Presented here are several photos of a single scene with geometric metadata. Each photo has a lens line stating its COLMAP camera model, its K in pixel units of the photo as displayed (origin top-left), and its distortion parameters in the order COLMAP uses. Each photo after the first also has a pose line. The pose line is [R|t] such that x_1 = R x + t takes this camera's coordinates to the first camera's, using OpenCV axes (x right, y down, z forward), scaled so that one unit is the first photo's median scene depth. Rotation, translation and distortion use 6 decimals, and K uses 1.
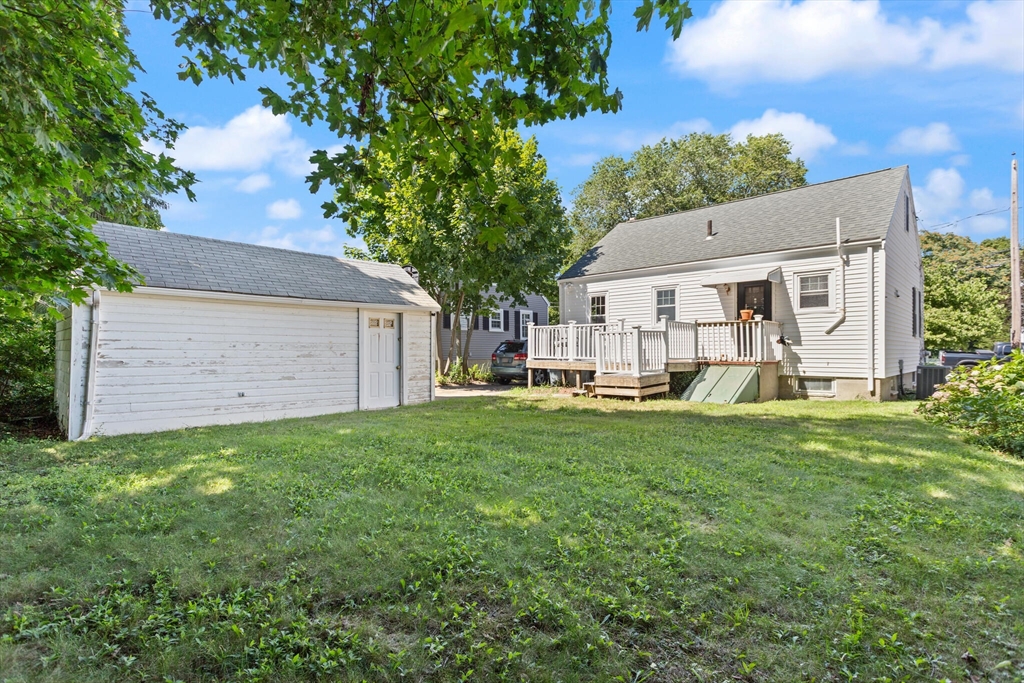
lens RADIAL K [[490.2, 0, 511.1], [0, 490.2, 338.4], [0, 0, 1]] dist [-0.001294, 0.000769]
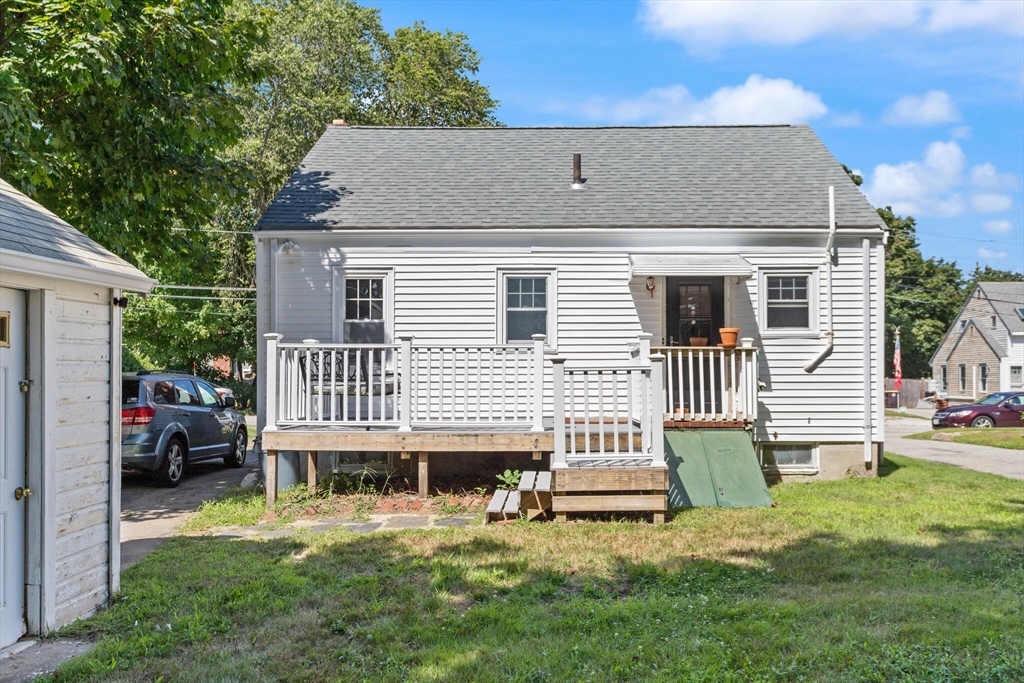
lens RADIAL K [[852.6, 0, 514.5], [0, 852.6, 348.8], [0, 0, 1]] dist [0.011916, 0.001334]
pose [[0.727348, 0.021282, 0.685939, -0.353791], [-0.016156, 0.999773, -0.013888, -0.017271], [-0.686079, -0.000981, 0.727527, 0.466342]]
